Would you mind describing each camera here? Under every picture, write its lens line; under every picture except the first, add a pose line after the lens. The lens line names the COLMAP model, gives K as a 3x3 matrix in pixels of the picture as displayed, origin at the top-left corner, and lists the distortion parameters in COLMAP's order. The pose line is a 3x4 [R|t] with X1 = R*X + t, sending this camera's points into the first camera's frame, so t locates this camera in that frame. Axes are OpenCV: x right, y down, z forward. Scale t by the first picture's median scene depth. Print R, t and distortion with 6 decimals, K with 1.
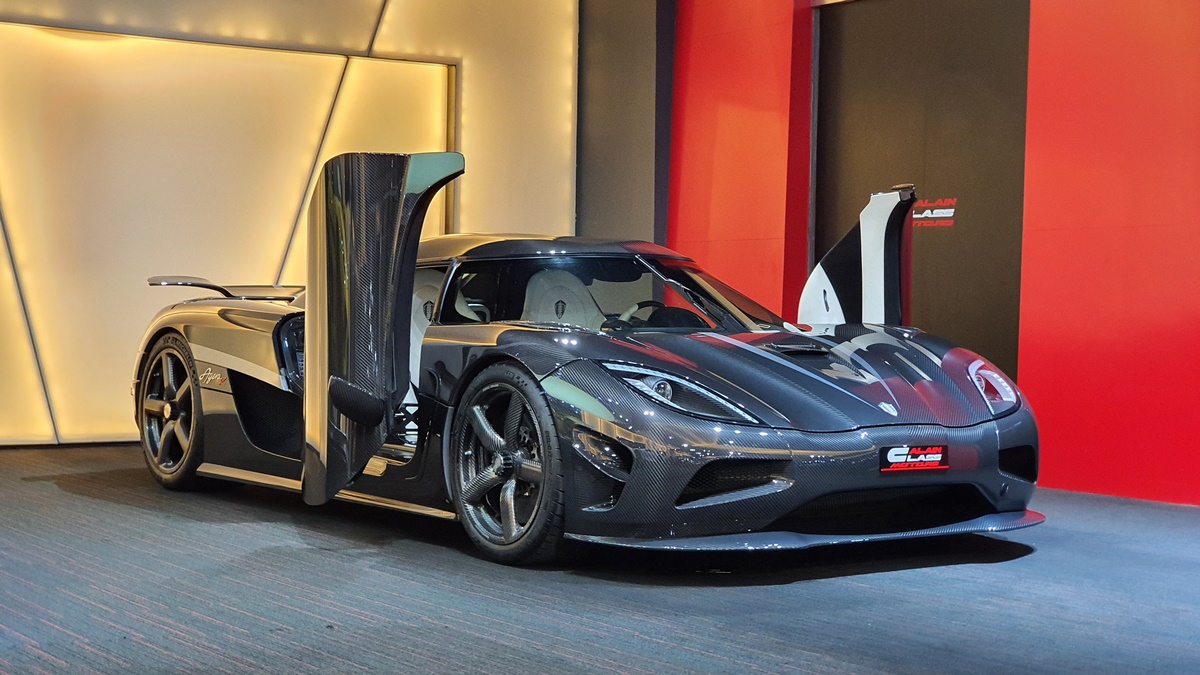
lens RADIAL K [[1870.1, 0, 599.5], [0, 1870.1, 332.7], [0, 0, 1]] dist [-0.002684, 0.000000]
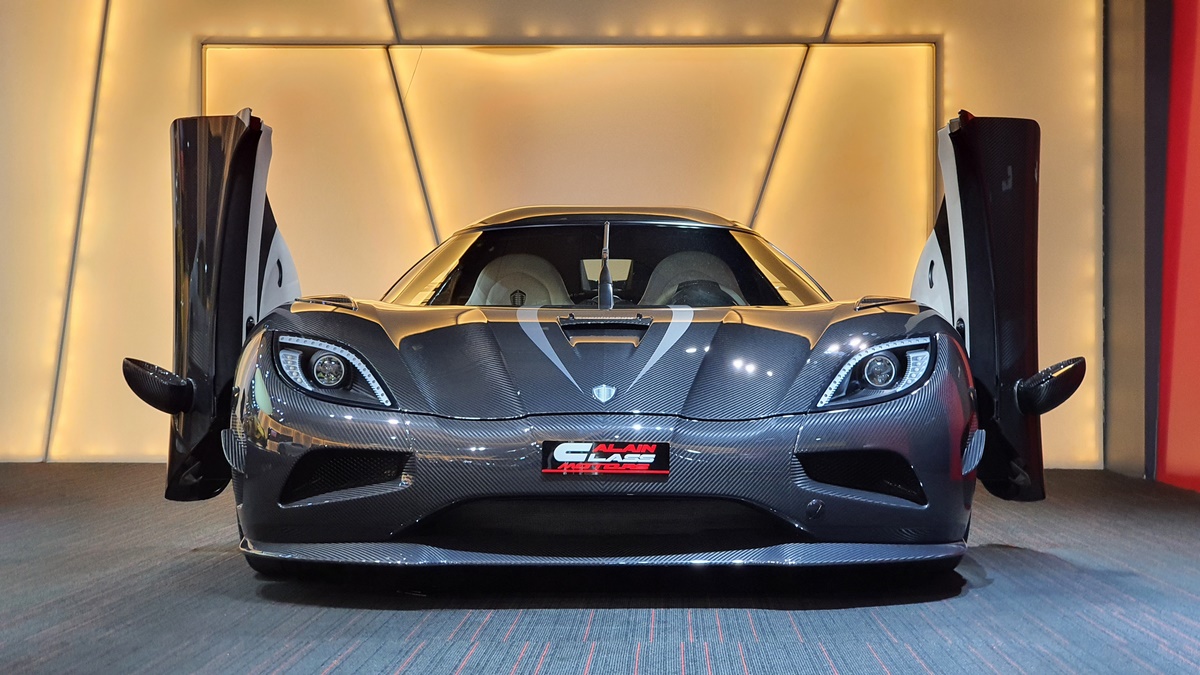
lens RADIAL K [[1870.1, 0, 599.6], [0, 1870.1, 343.2], [0, 0, 1]] dist [-0.002684, 0.000000]
pose [[0.801553, -0.012888, -0.597784, 0.358630], [-0.002259, 0.999695, -0.024583, 0.022833], [0.597919, 0.021056, 0.801280, 0.227235]]
